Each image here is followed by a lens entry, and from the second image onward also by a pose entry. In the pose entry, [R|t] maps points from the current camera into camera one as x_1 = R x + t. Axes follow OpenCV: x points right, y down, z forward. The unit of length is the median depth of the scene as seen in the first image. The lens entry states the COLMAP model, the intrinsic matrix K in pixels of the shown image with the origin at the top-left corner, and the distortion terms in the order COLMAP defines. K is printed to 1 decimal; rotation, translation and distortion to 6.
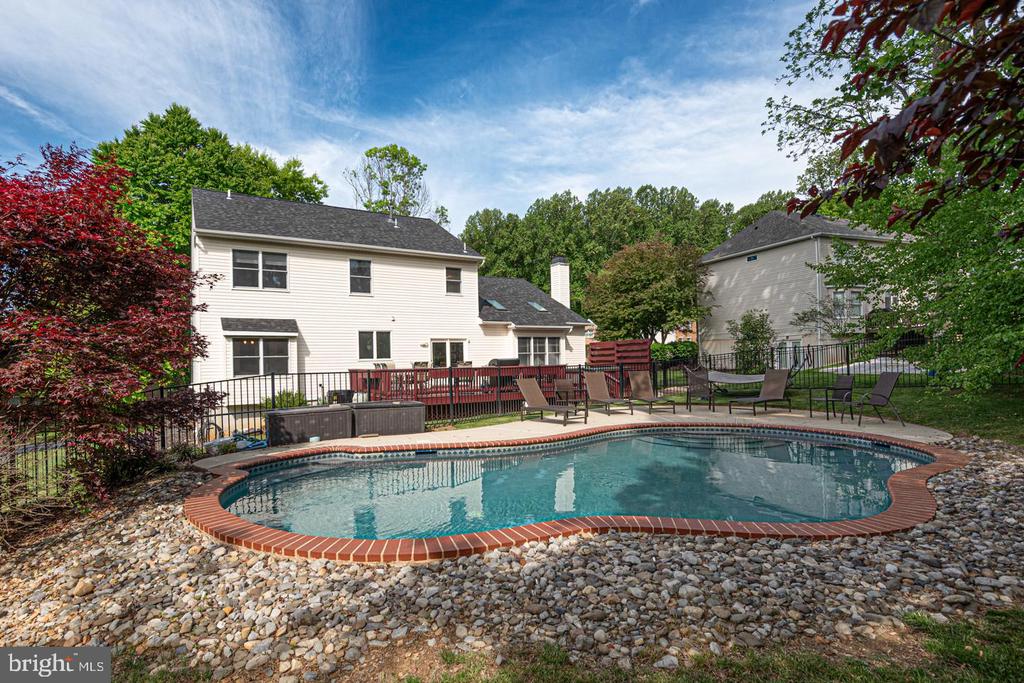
lens RADIAL K [[503.6, 0, 456.3], [0, 503.6, 365.1], [0, 0, 1]] dist [-0.001432, -0.000323]
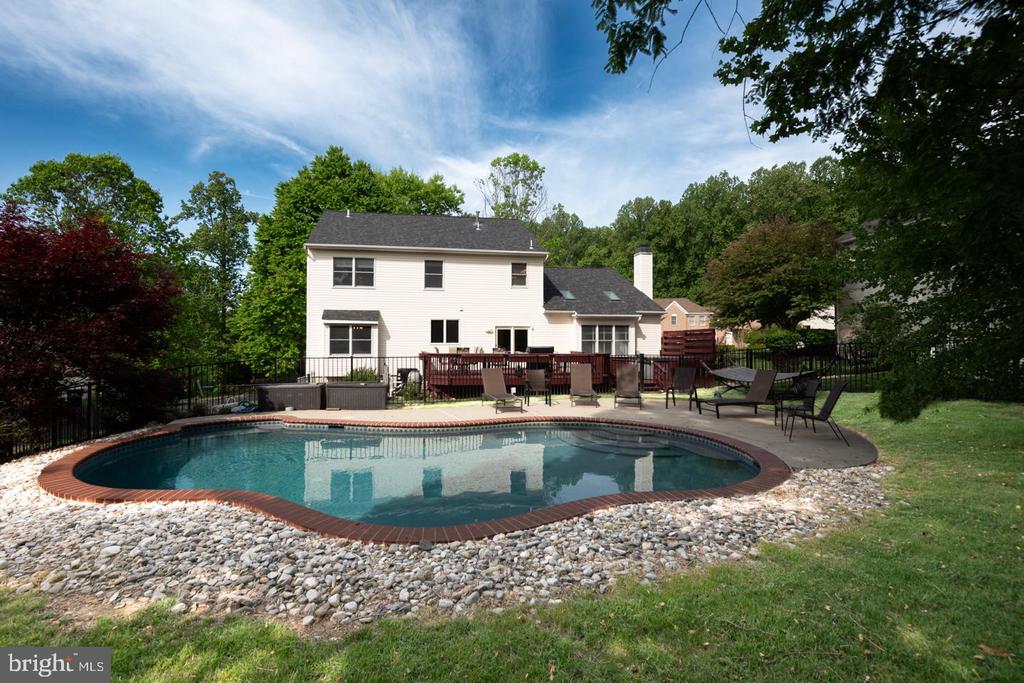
lens RADIAL K [[445.2, 0, 460.1], [0, 445.2, 338.8], [0, 0, 1]] dist [0.001811, 0.000235]
pose [[0.937862, 0.021078, -0.346369, 0.208348], [-0.024209, 0.999696, -0.004712, -0.016177], [0.346164, 0.012805, 0.938087, 0.024200]]
